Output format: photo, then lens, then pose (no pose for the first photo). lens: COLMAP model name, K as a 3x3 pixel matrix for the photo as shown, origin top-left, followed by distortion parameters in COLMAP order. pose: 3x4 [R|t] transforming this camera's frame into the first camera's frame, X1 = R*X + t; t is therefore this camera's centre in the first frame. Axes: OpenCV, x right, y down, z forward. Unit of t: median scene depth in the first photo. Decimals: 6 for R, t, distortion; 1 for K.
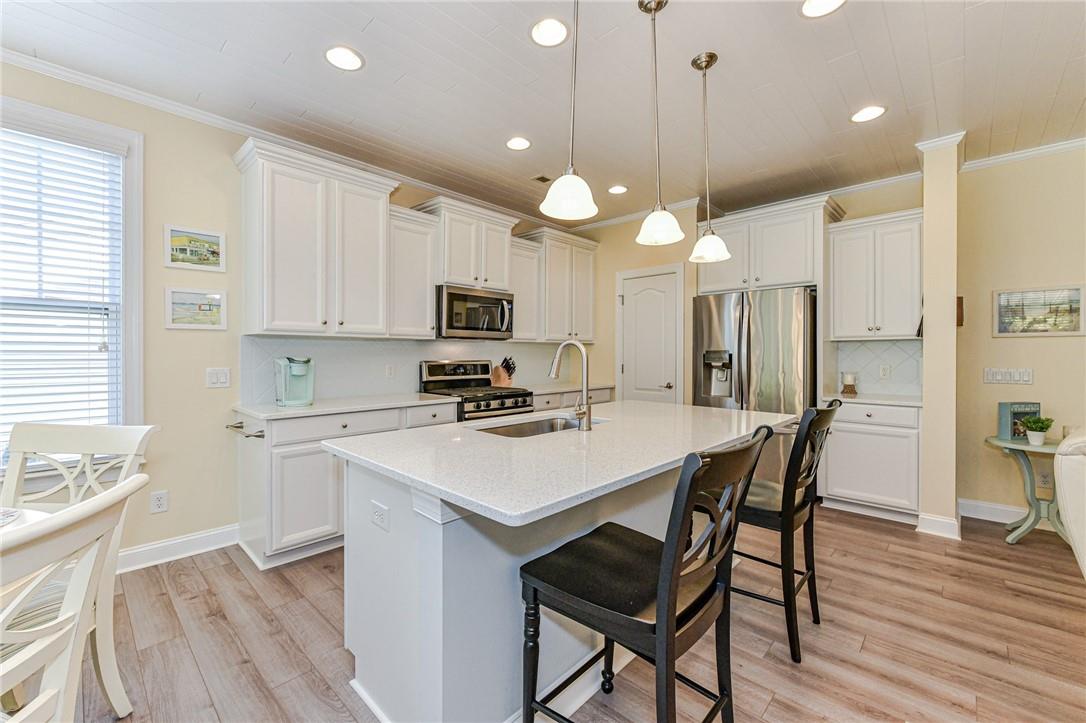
lens RADIAL K [[449.2, 0, 538.2], [0, 449.2, 359.5], [0, 0, 1]] dist [-0.000276, -0.002191]
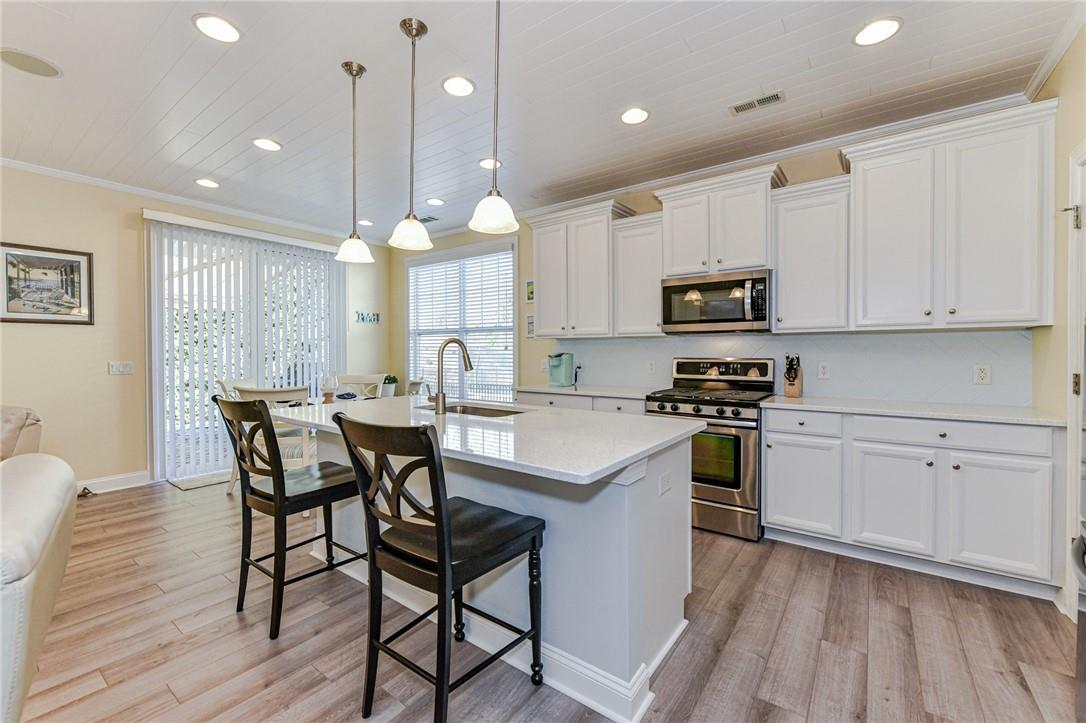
lens RADIAL K [[449.2, 0, 557.1], [0, 449.2, 362.0], [0, 0, 1]] dist [-0.000276, -0.002191]
pose [[0.143175, 0.015926, -0.989569, 0.969703], [-0.010811, 0.999836, 0.014527, 0.001485], [0.989638, 0.008619, 0.143324, 0.849338]]
